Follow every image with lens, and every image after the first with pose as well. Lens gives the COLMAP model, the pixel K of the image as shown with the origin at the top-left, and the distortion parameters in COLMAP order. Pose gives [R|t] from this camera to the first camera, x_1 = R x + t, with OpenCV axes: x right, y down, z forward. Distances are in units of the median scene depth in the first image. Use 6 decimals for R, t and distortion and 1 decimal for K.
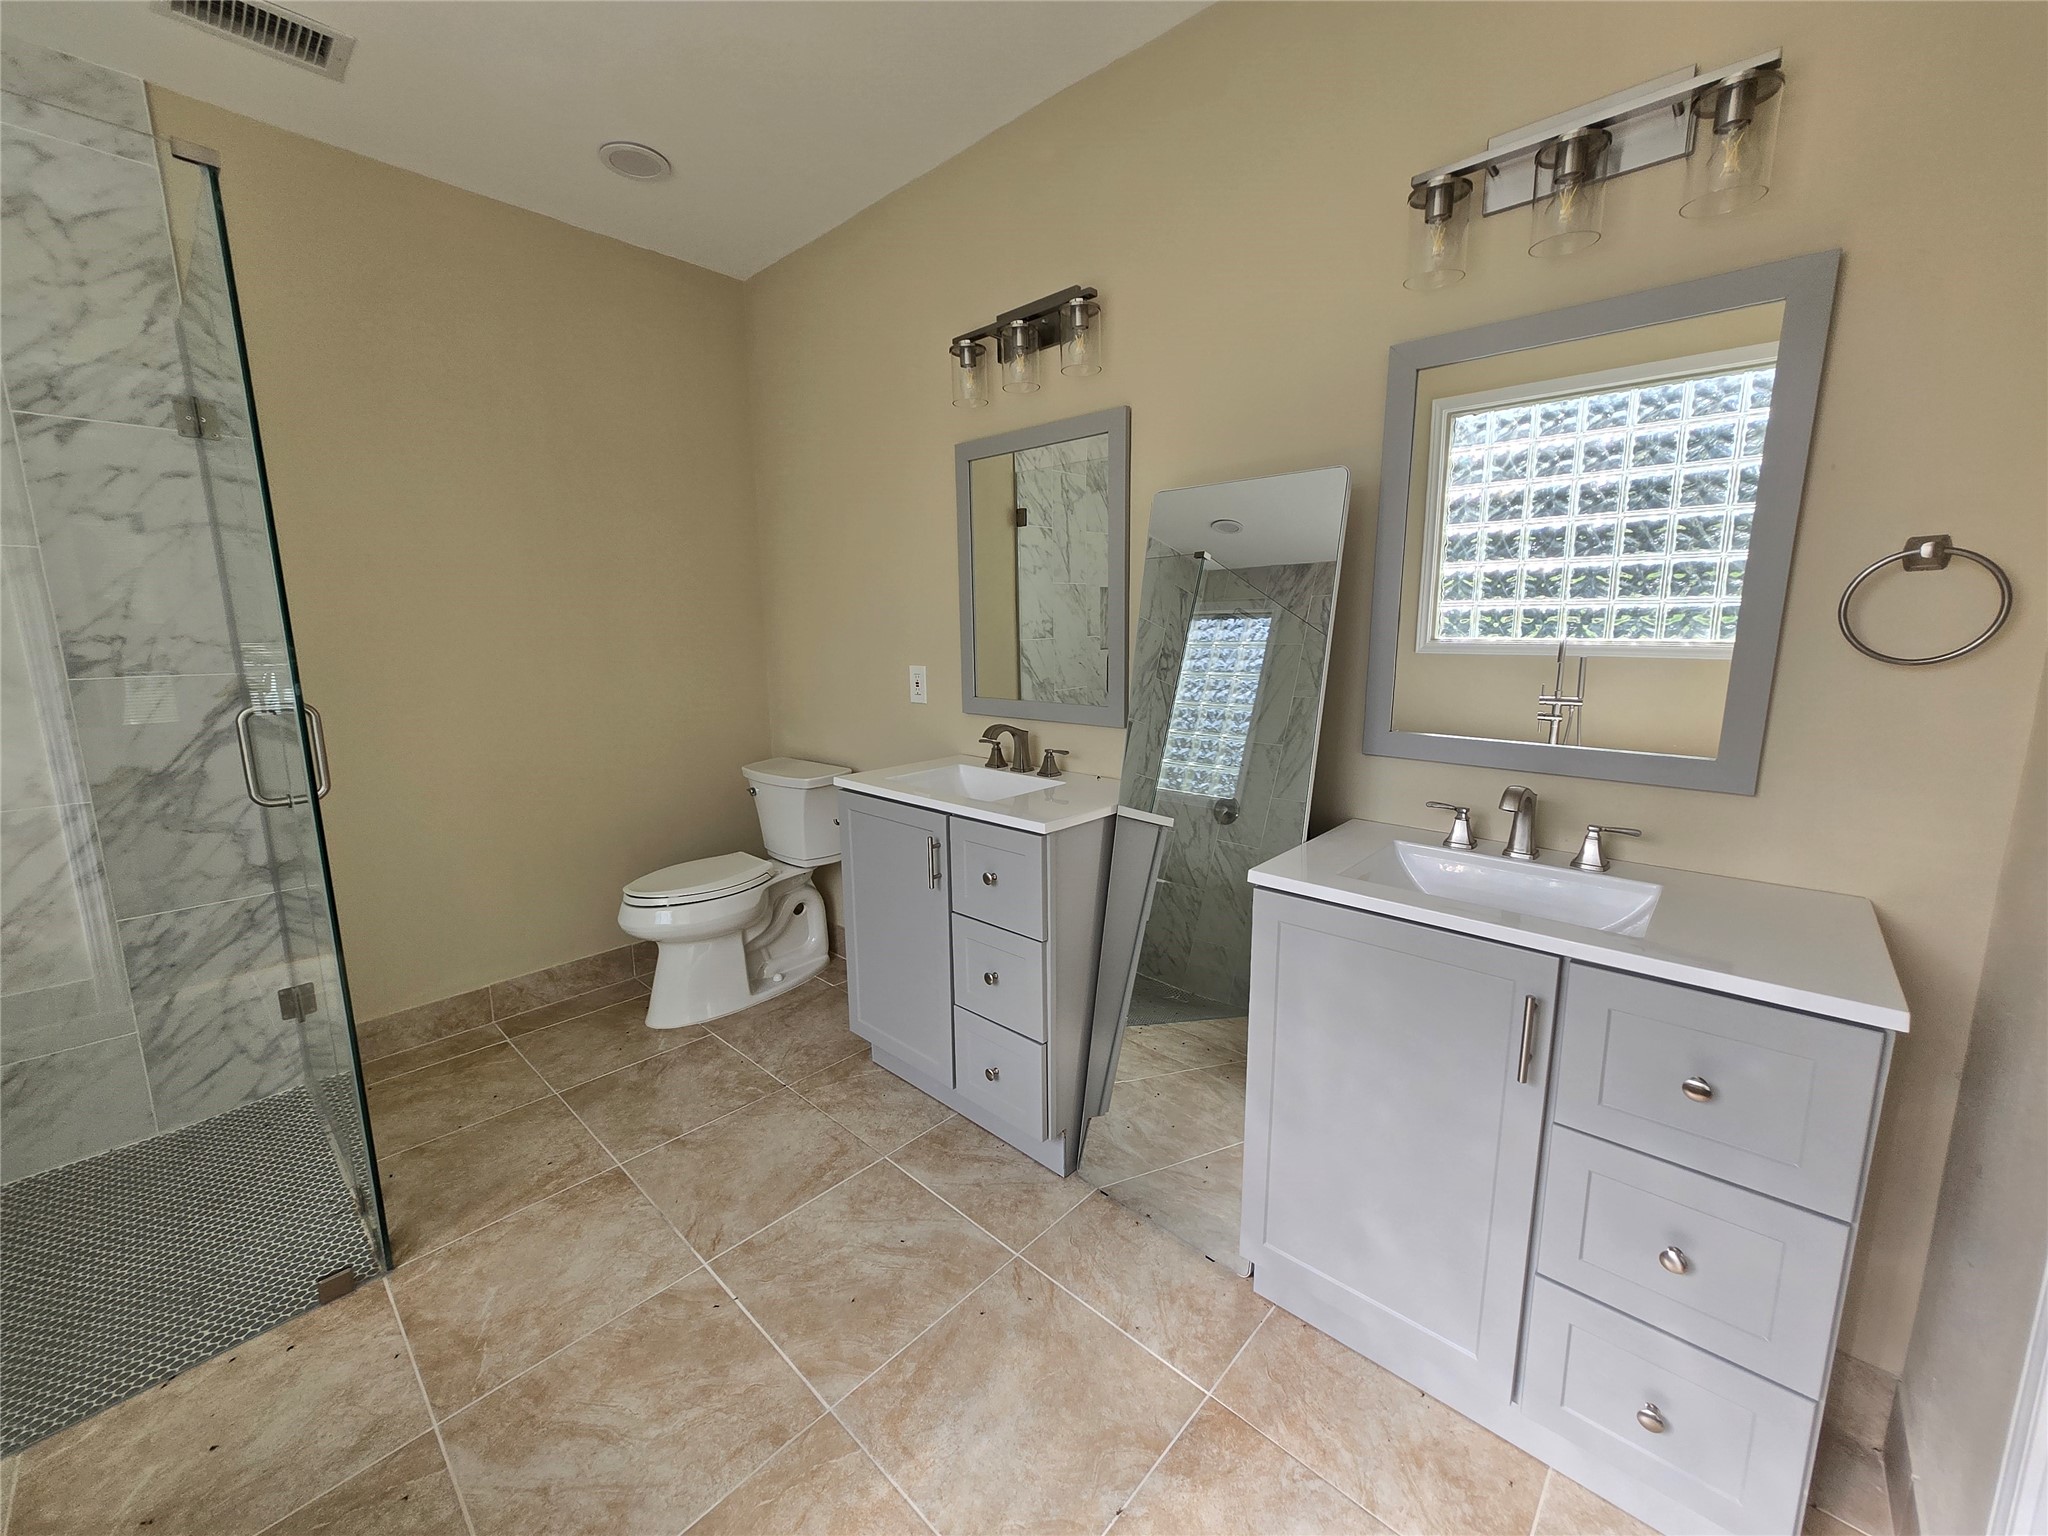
lens RADIAL K [[805.7, 0, 1034.8], [0, 805.7, 756.1], [0, 0, 1]] dist [-0.000155, 0.001975]
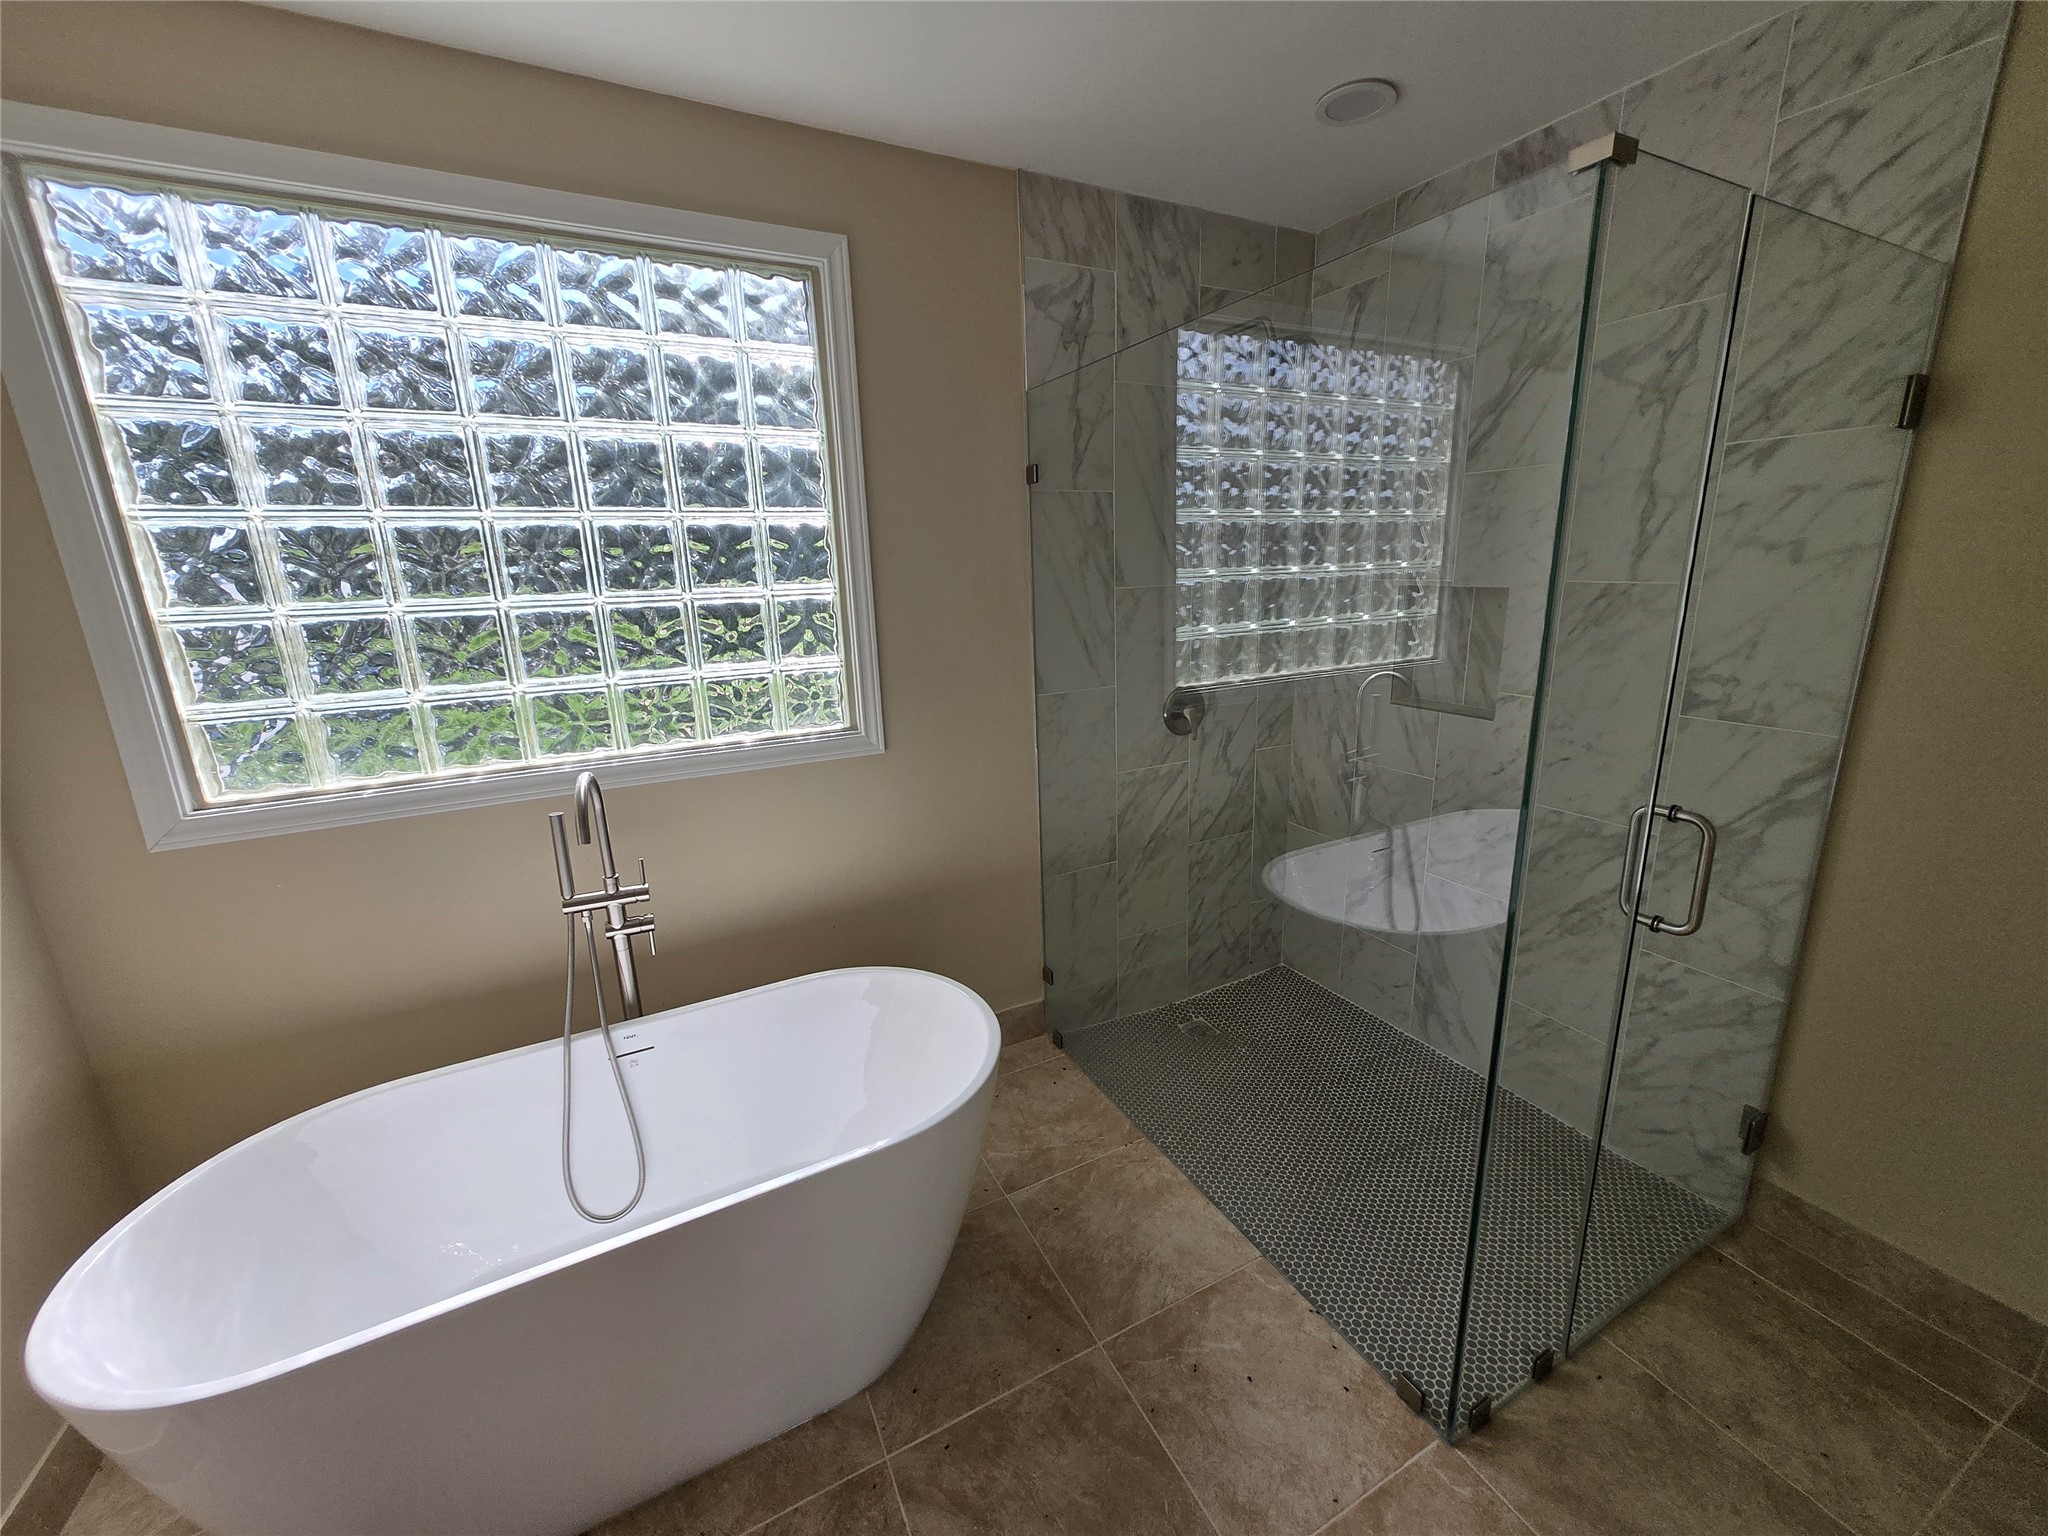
lens RADIAL K [[798.0, 0, 1034.8], [0, 798.0, 760.2], [0, 0, 1]] dist [0.001068, -0.000067]
pose [[-0.343973, 0.242170, -0.907213, -0.019841], [-0.125498, 0.945644, 0.300012, -0.246004], [0.930555, 0.217050, -0.294885, 0.582730]]
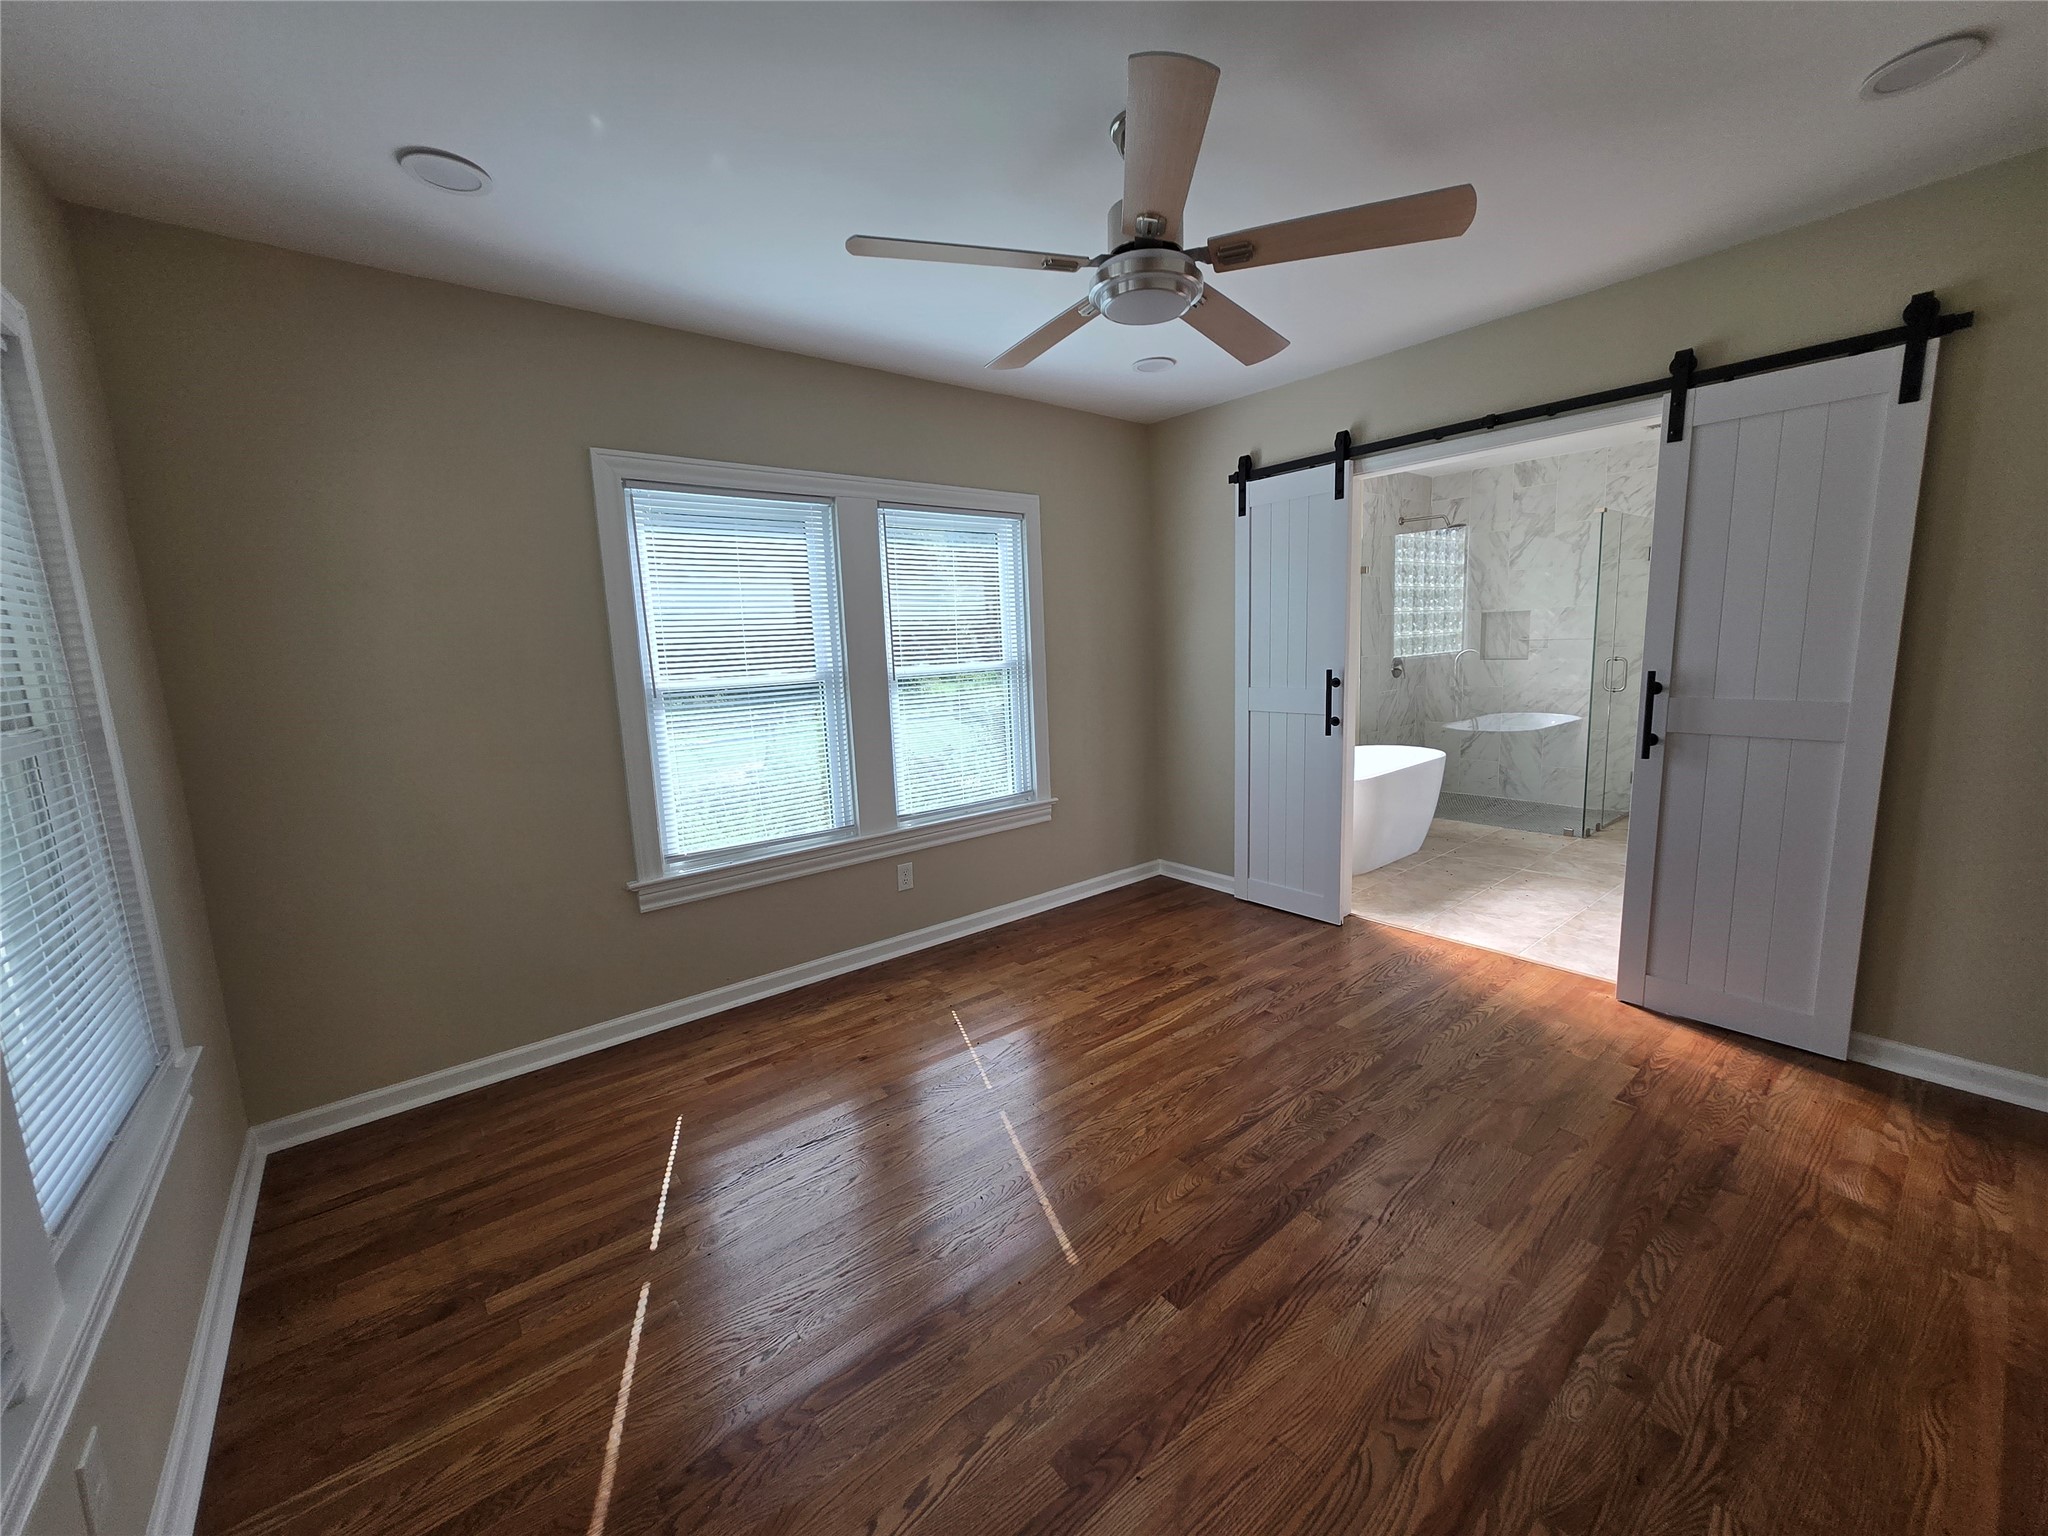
lens RADIAL K [[798.0, 0, 1034.8], [0, 798.0, 760.2], [0, 0, 1]] dist [0.001068, -0.000067]
pose [[-0.146535, 0.164616, -0.975412, 2.188169], [-0.120757, 0.975705, 0.182806, 0.023239], [0.981807, 0.144575, -0.123097, -0.664808]]
